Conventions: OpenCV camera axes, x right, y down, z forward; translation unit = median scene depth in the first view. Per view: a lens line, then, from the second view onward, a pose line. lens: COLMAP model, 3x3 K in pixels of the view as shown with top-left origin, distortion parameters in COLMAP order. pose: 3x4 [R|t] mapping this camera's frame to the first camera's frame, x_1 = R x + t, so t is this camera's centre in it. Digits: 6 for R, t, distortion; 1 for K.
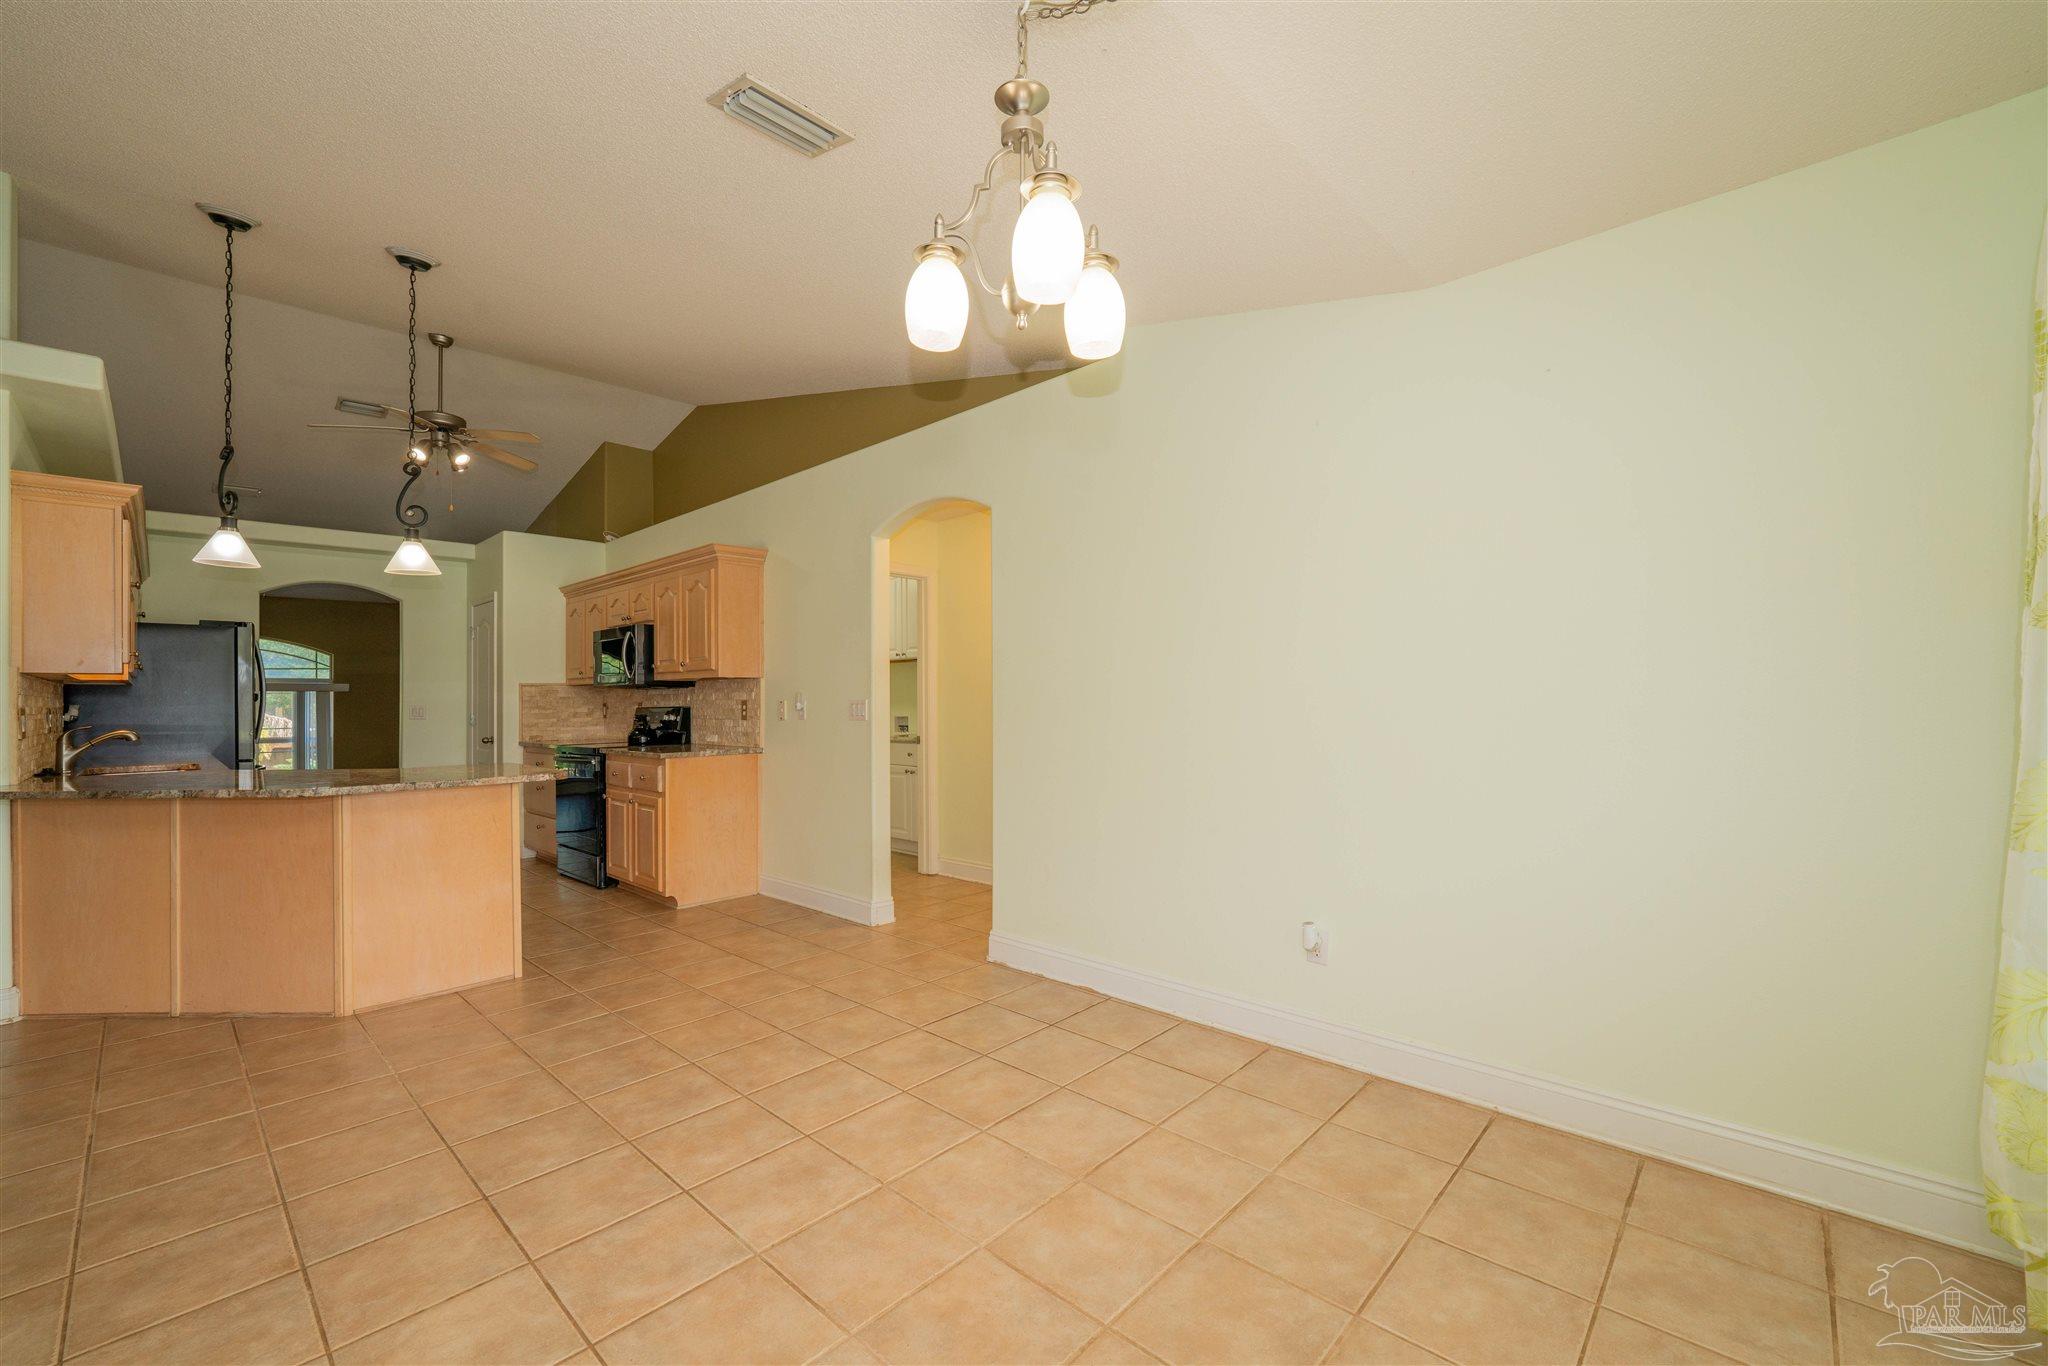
lens RADIAL K [[835.4, 0, 1040.5], [0, 835.4, 693.1], [0, 0, 1]] dist [-0.011427, -0.000753]
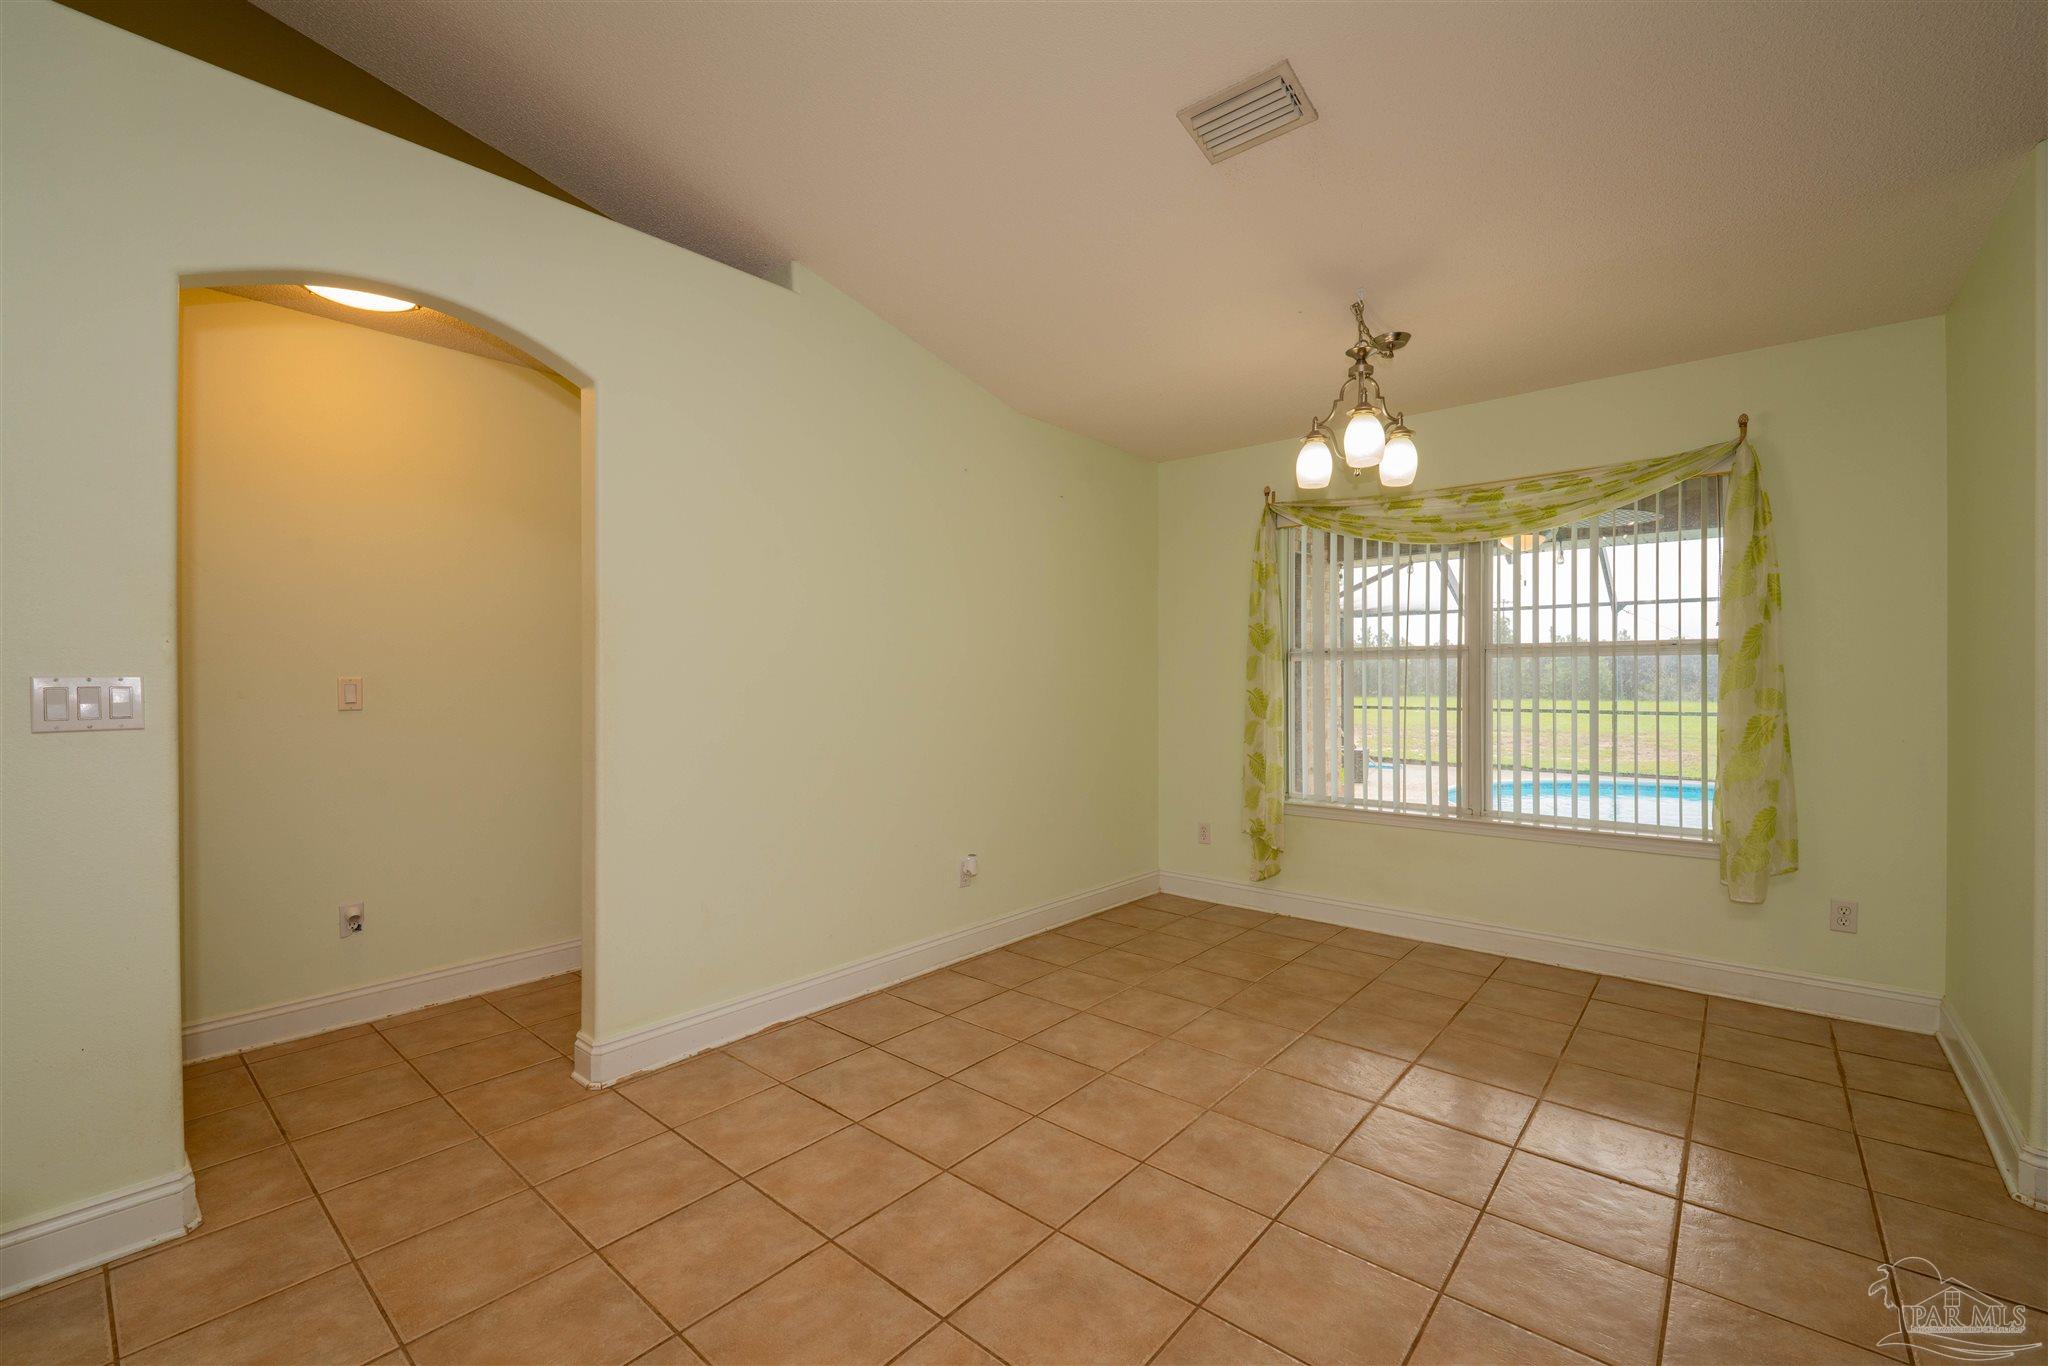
lens RADIAL K [[835.4, 0, 1025.0], [0, 835.4, 678.8], [0, 0, 1]] dist [-0.011427, -0.000753]
pose [[-0.024283, 0.008041, 0.999673, -0.777728], [-0.005148, 0.999953, -0.008168, 0.010824], [-0.999692, -0.005345, -0.024240, 0.757785]]
